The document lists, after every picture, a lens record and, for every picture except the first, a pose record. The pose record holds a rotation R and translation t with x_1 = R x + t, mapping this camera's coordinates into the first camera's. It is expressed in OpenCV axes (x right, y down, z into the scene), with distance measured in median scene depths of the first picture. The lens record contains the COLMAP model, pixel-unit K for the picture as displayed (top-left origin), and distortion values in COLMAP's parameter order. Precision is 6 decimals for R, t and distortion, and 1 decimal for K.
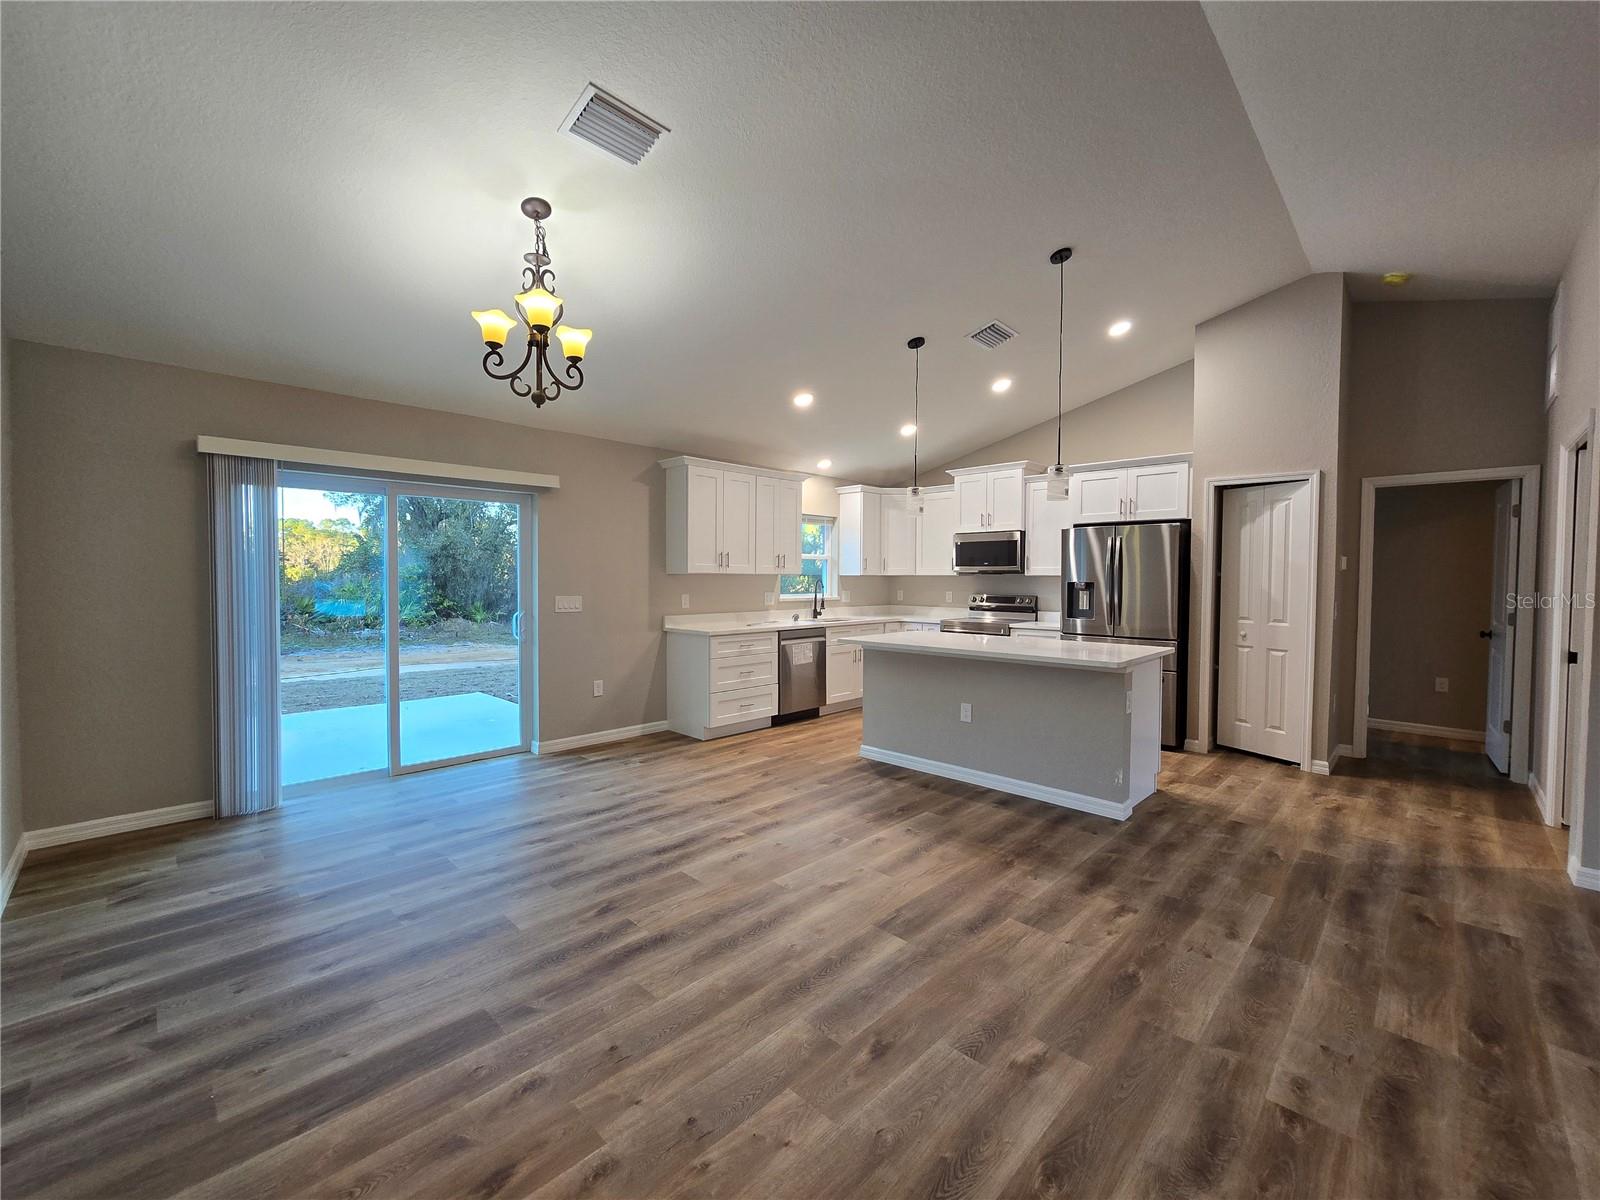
lens RADIAL K [[656.8, 0, 802.3], [0, 656.8, 596.4], [0, 0, 1]] dist [0.003400, 0.000446]
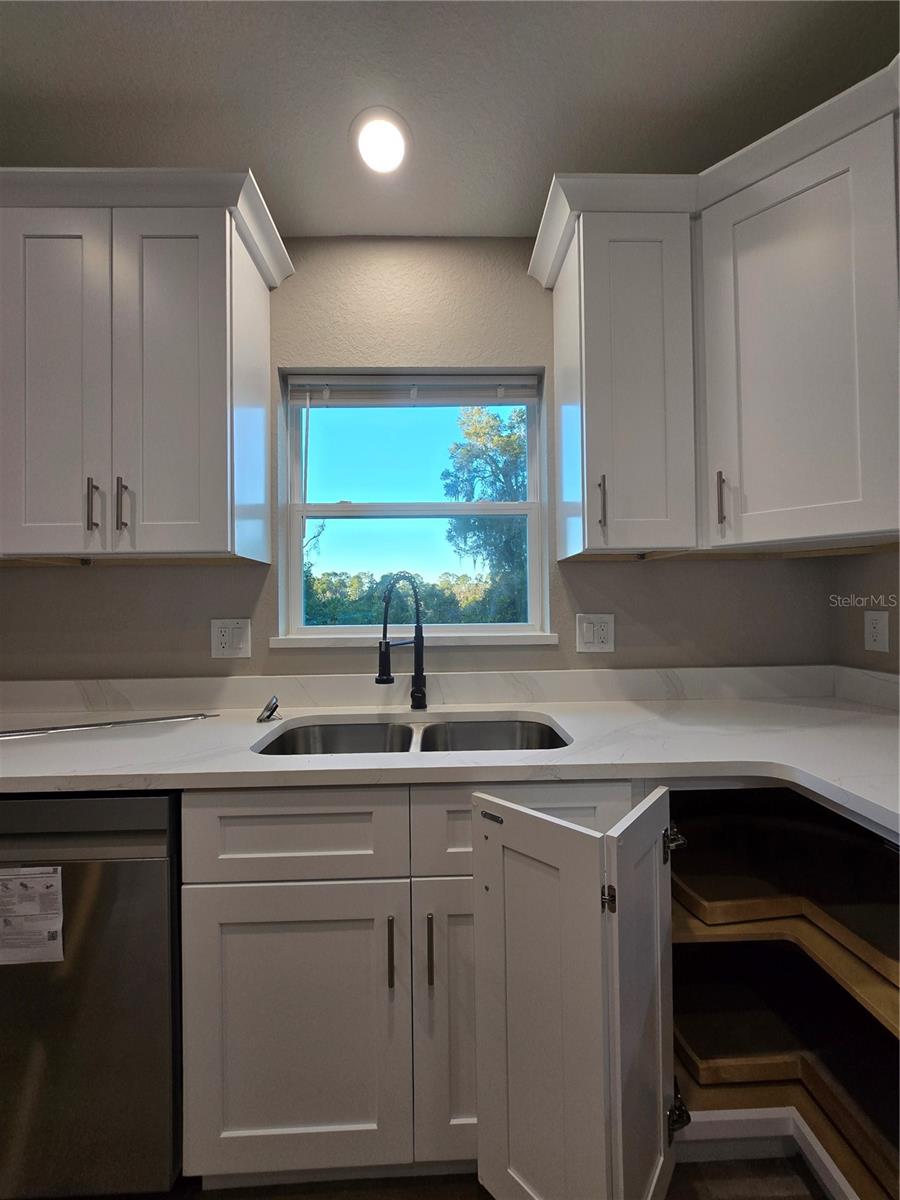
lens RADIAL K [[493.8, 0, 450.0], [0, 493.8, 600.0], [0, 0, 1]] dist [-0.000804, -0.000178]
pose [[0.717725, -0.022463, -0.695964, 0.366274], [-0.004248, 0.999320, -0.036635, -0.013034], [0.696313, 0.029251, 0.717142, 1.684928]]
